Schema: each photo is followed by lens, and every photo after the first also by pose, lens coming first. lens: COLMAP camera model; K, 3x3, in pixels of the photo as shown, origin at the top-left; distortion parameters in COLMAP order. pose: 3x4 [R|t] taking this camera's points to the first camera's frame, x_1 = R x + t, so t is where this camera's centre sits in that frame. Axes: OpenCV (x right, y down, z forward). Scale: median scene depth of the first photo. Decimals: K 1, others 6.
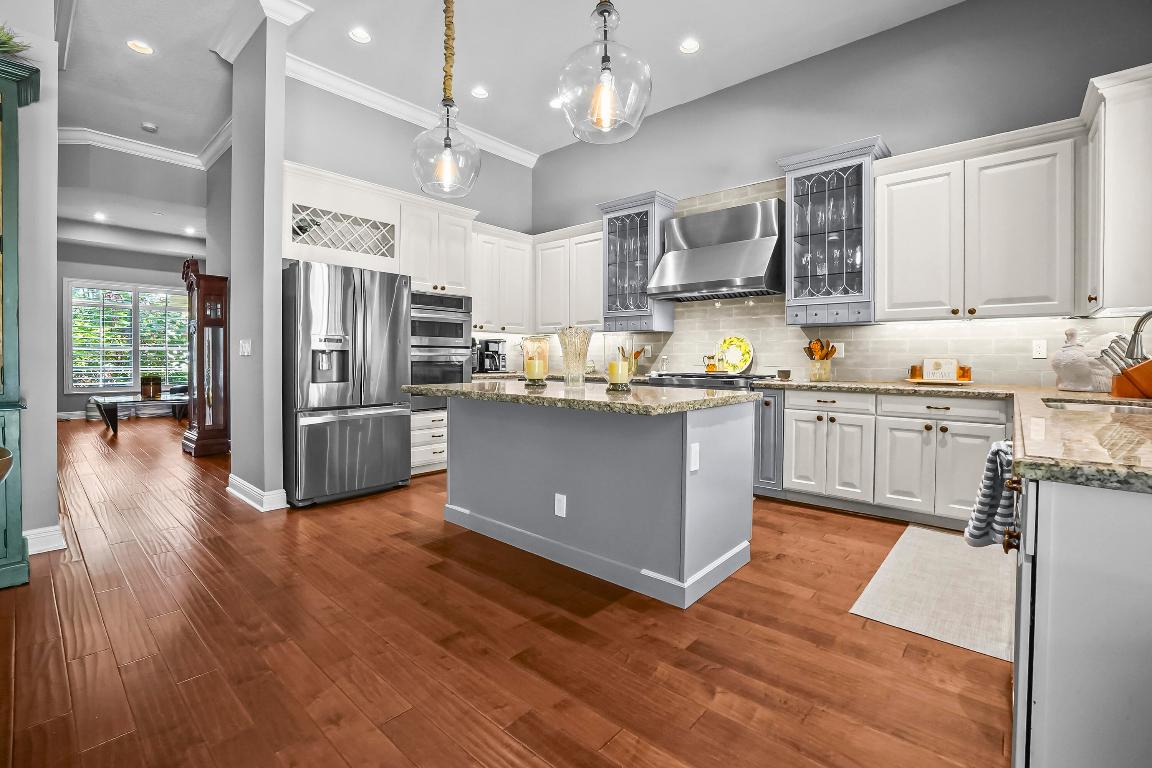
lens RADIAL K [[498.4, 0, 581.7], [0, 498.4, 377.3], [0, 0, 1]] dist [-0.040625, 0.011430]
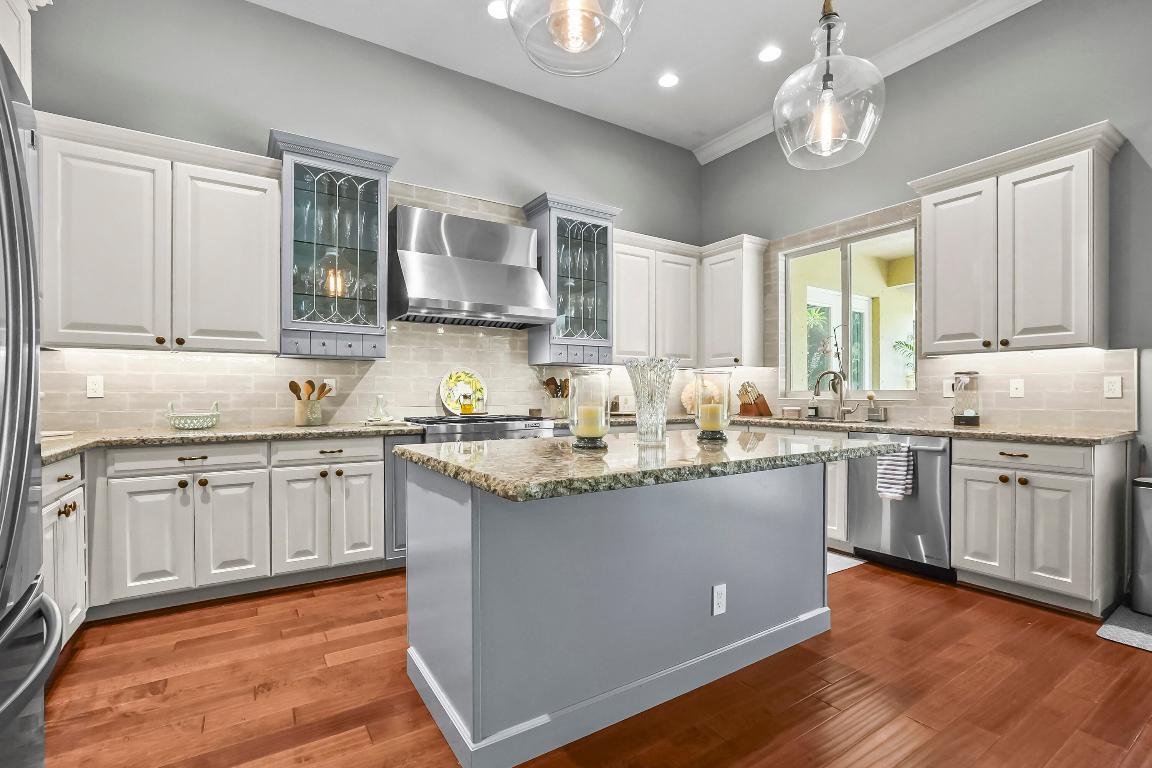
lens RADIAL K [[529.1, 0, 583.9], [0, 529.1, 386.9], [0, 0, 1]] dist [-0.049181, 0.025018]
pose [[0.269708, 0.007703, 0.962911, -0.515296], [0.044787, 0.998785, -0.020535, -0.029491], [-0.961900, 0.048664, 0.269035, 0.593505]]
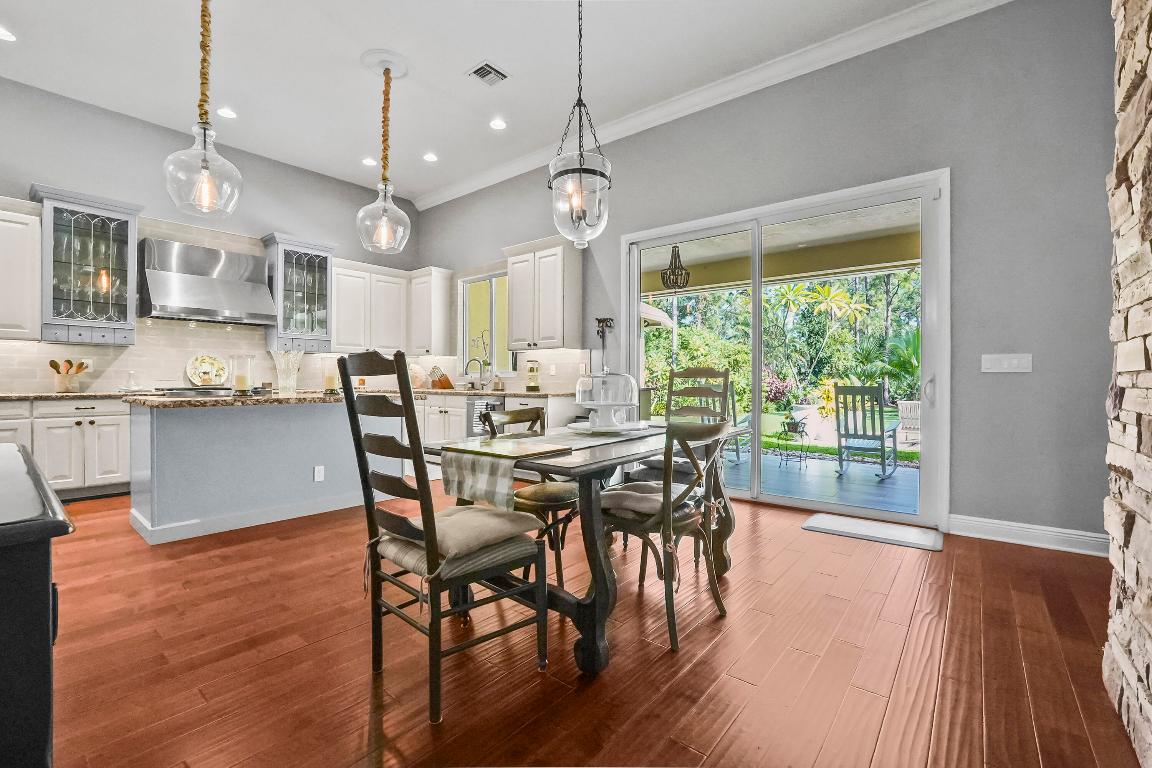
lens RADIAL K [[498.4, 0, 581.7], [0, 498.4, 377.3], [0, 0, 1]] dist [-0.040625, 0.011430]
pose [[-0.038174, 0.001921, 0.999269, -0.914685], [0.042502, 0.999096, -0.000297, 0.007656], [-0.998367, 0.042459, -0.038222, 0.174658]]
